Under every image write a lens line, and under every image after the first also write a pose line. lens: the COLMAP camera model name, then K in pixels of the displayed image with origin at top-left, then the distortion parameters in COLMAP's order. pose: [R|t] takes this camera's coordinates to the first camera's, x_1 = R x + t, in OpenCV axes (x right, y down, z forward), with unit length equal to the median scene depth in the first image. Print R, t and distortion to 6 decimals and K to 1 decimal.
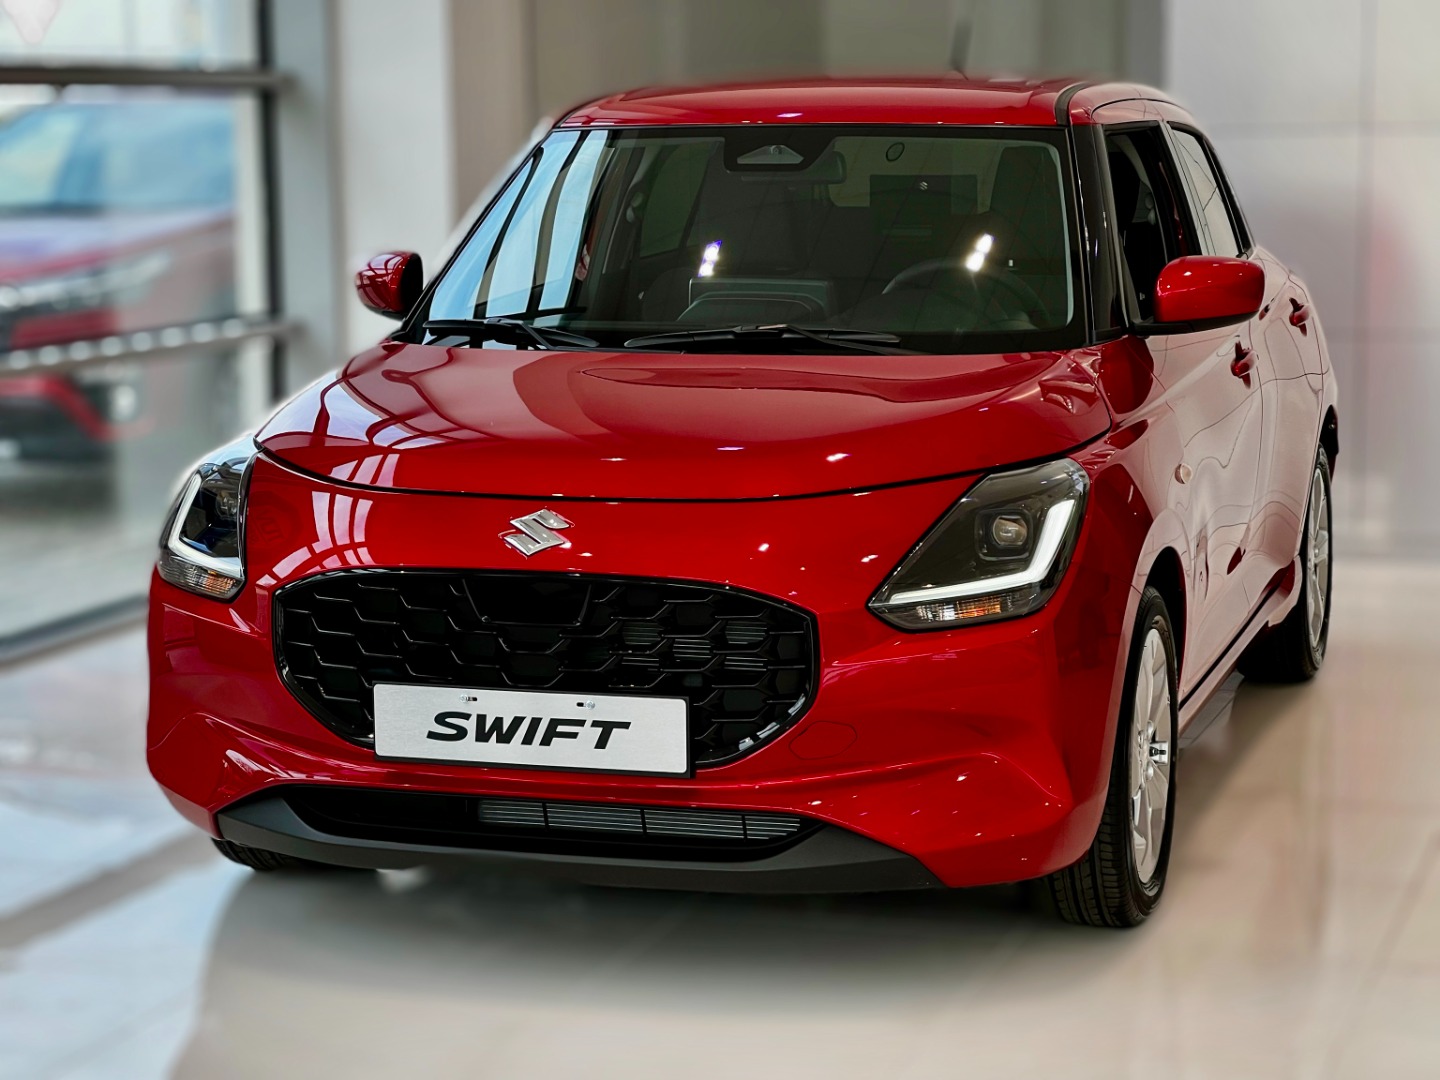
lens RADIAL K [[3232.0, 0, 720.0], [0, 3232.0, 540.0], [0, 0, 1]] dist [-0.264347, 0.167023]
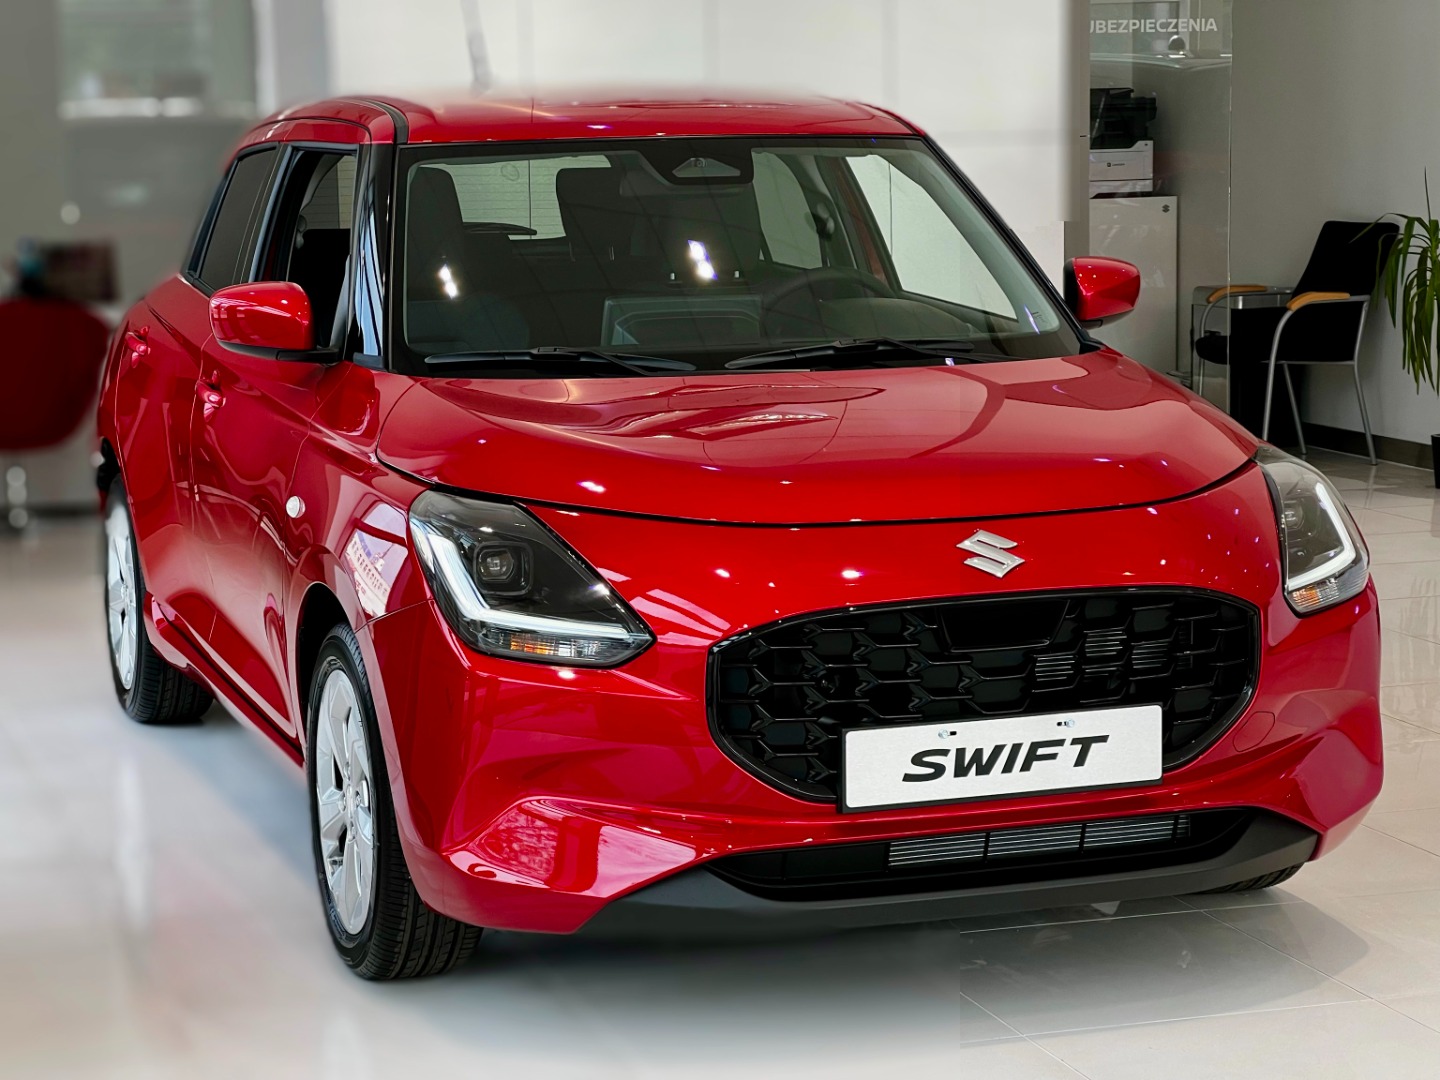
lens RADIAL K [[3232.0, 0, 720.0], [0, 3232.0, 540.0], [0, 0, 1]] dist [-0.264347, 0.167023]
pose [[0.817110, -0.084363, 0.570276, -0.672931], [0.090330, 0.995751, 0.017878, -0.030913], [-0.569361, 0.036905, 0.821259, 0.254219]]
